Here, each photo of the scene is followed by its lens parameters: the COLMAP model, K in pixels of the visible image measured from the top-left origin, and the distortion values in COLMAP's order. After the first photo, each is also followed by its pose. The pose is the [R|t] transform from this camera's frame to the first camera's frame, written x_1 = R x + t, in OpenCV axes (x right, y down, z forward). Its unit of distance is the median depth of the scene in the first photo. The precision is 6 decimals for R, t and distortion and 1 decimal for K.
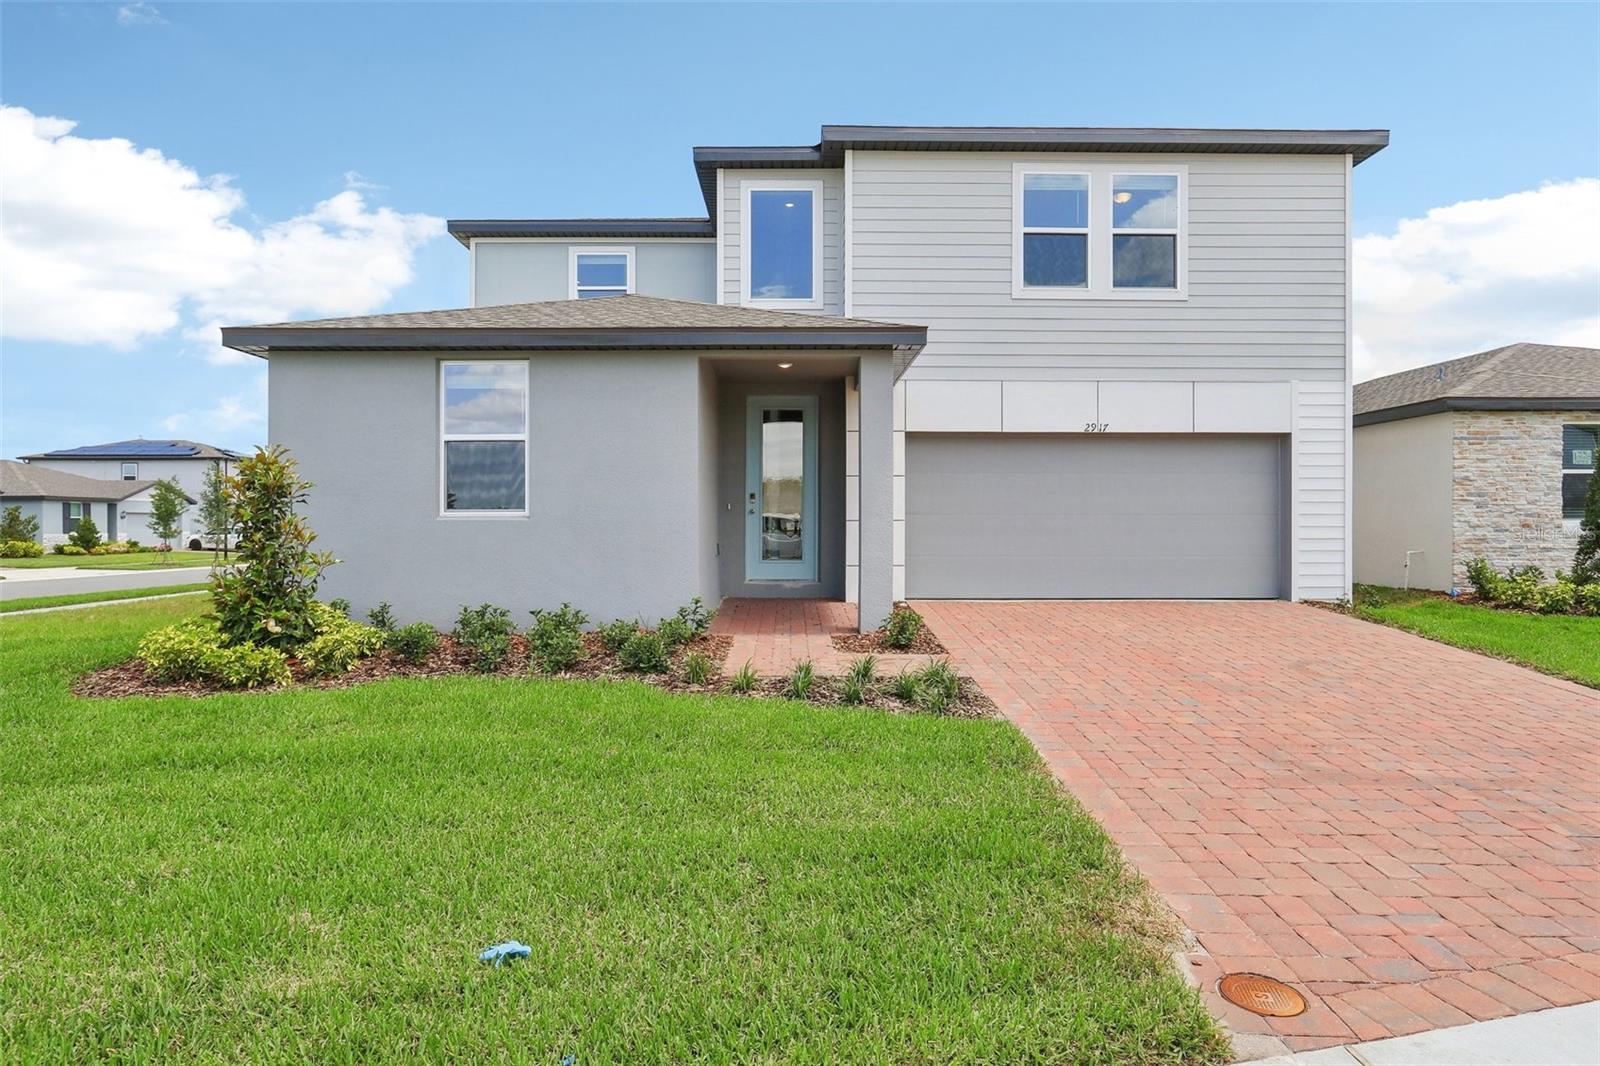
lens RADIAL K [[970.4, 0, 800.0], [0, 970.4, 533.0], [0, 0, 1]] dist [-0.001323, -0.001276]
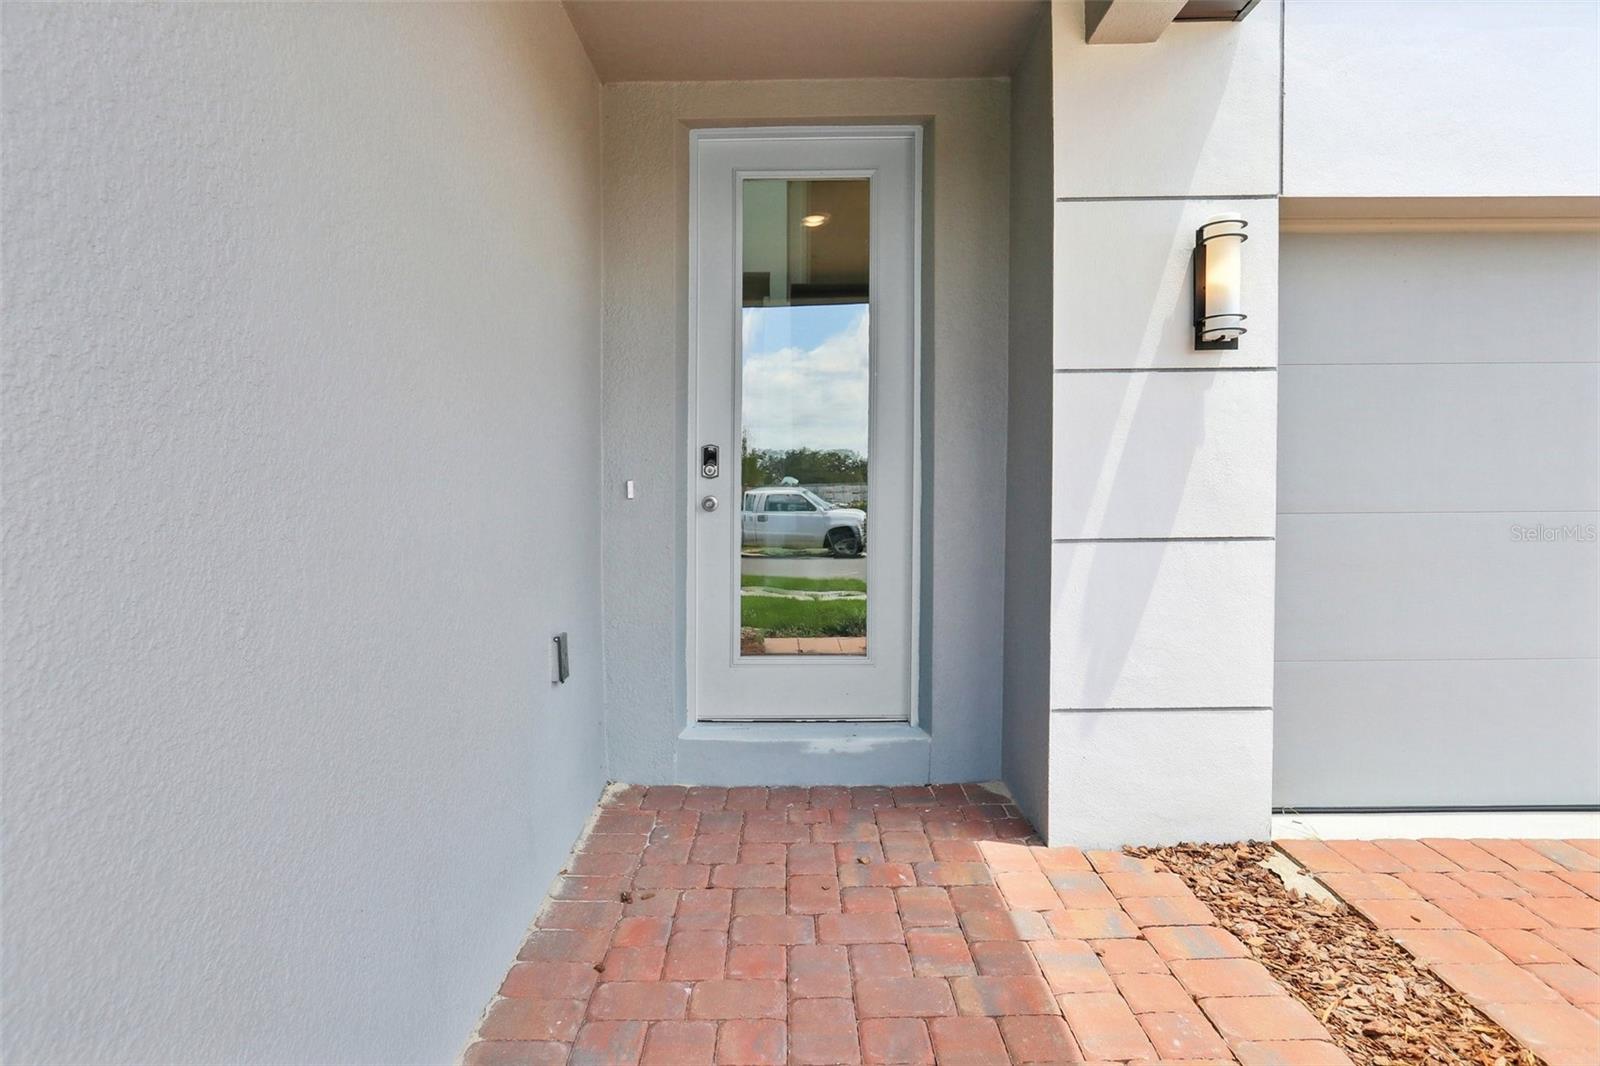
lens RADIAL K [[943.7, 0, 769.0], [0, 943.7, 514.0], [0, 0, 1]] dist [0.004910, 0.000493]
pose [[0.999207, -0.003684, -0.039640, -0.018717], [0.003761, 0.999991, 0.001857, -0.020566], [0.039633, -0.002004, 0.999212, 0.740957]]
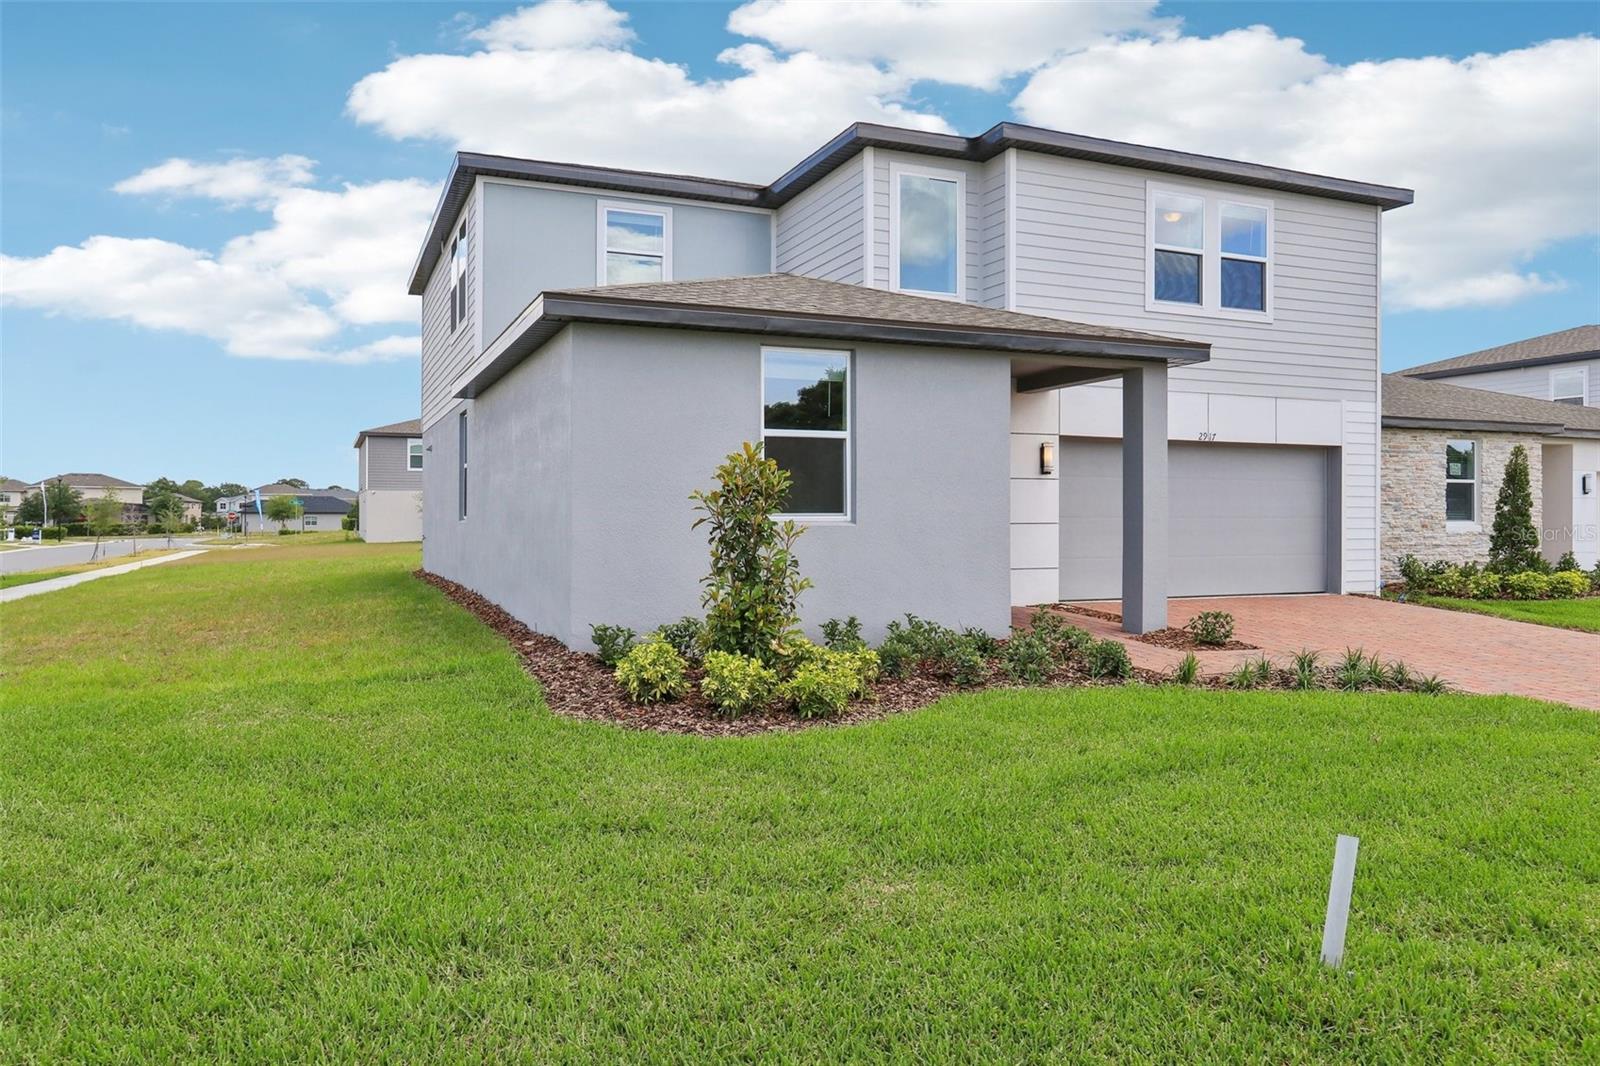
lens RADIAL K [[1126.0, 0, 800.0], [0, 1126.0, 533.0], [0, 0, 1]] dist [0.001573, 0.000871]
pose [[0.924656, -0.004450, 0.380777, -0.586612], [0.003168, 0.999987, 0.003993, -0.008669], [-0.380790, -0.002486, 0.924658, 0.020591]]
